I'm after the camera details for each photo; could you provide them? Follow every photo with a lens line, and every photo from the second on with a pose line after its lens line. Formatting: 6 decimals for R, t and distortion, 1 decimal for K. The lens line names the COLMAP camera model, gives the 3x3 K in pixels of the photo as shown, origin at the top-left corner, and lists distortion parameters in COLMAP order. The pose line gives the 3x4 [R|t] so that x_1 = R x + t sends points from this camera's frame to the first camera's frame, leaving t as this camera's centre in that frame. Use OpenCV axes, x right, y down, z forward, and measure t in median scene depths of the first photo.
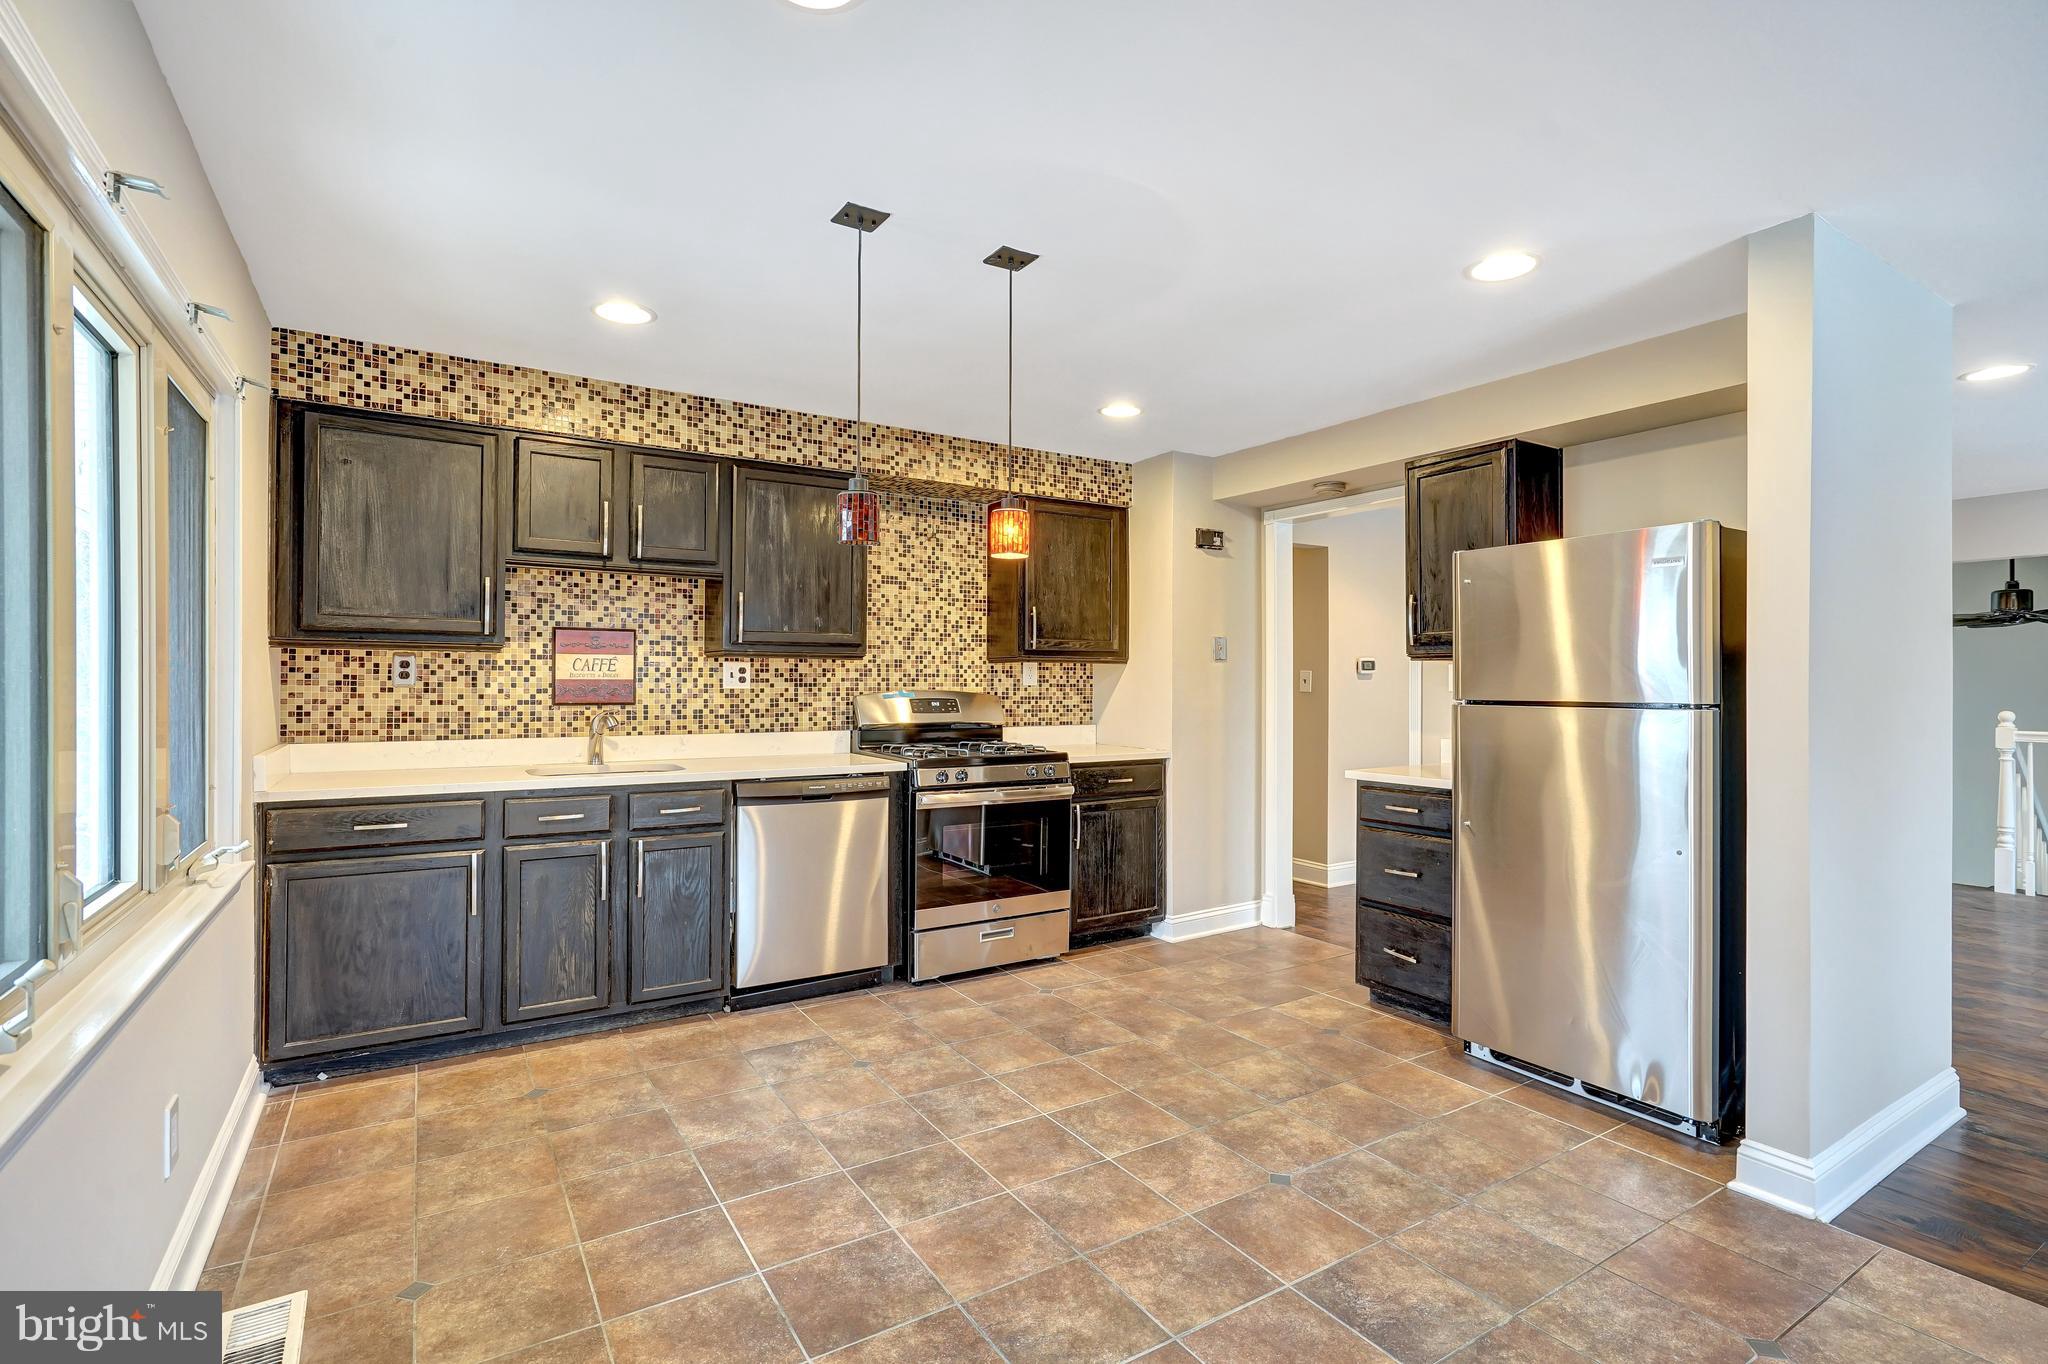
lens RADIAL K [[939.6, 0, 1028.7], [0, 939.6, 679.3], [0, 0, 1]] dist [-0.005872, 0.002842]
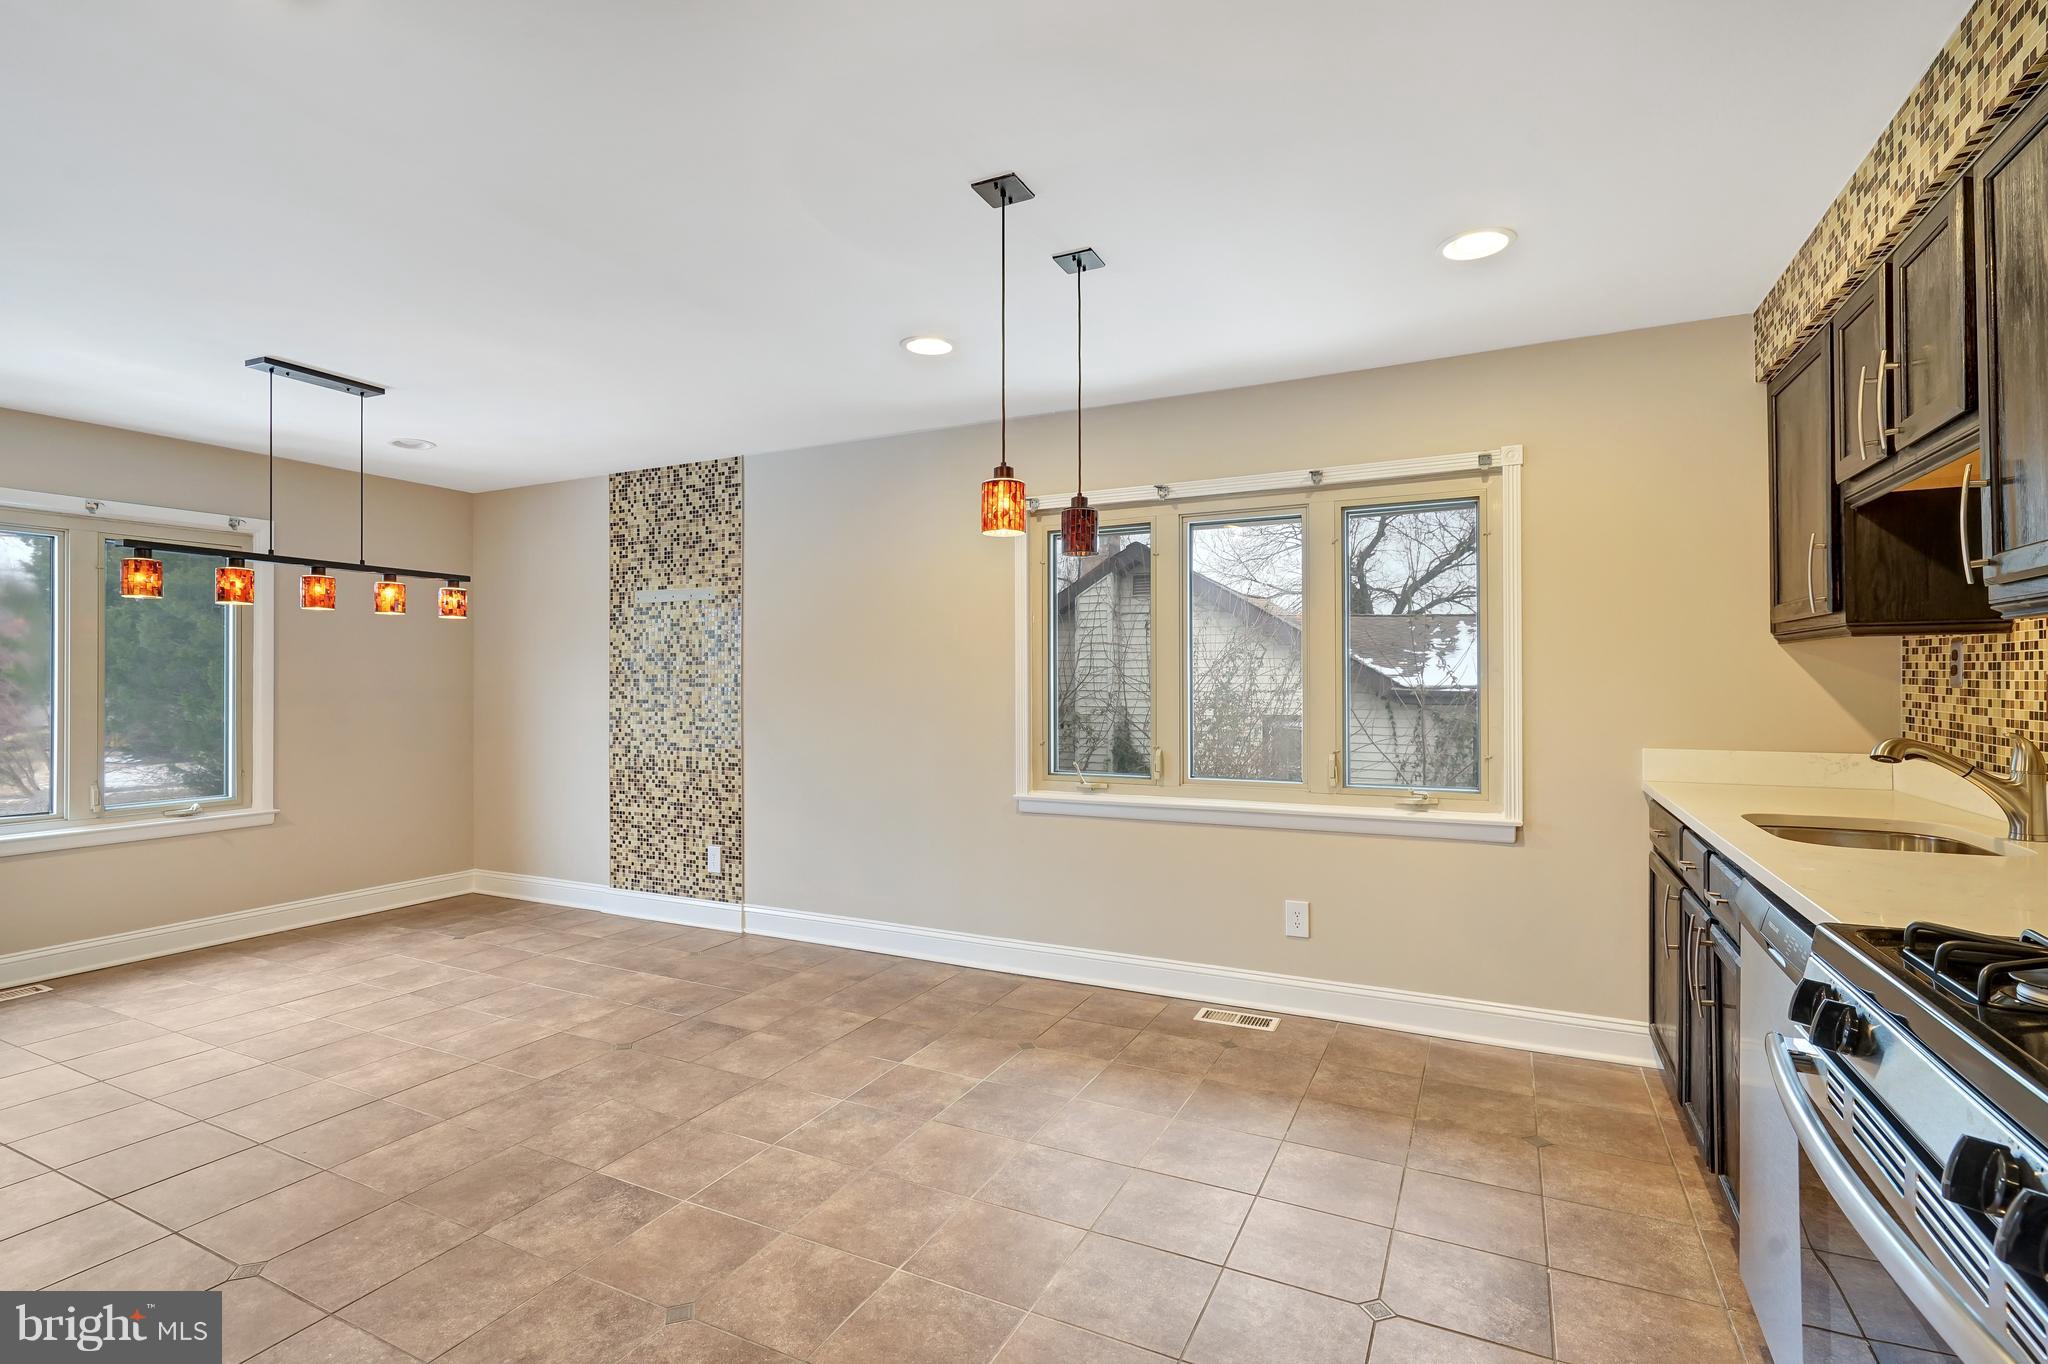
lens RADIAL K [[939.6, 0, 1027.8], [0, 939.6, 685.2], [0, 0, 1]] dist [-0.005872, 0.002842]
pose [[-0.851376, -0.000544, -0.524556, 0.476004], [0.002045, 0.999988, -0.004356, 0.013282], [0.524553, -0.004781, -0.851365, 2.009788]]
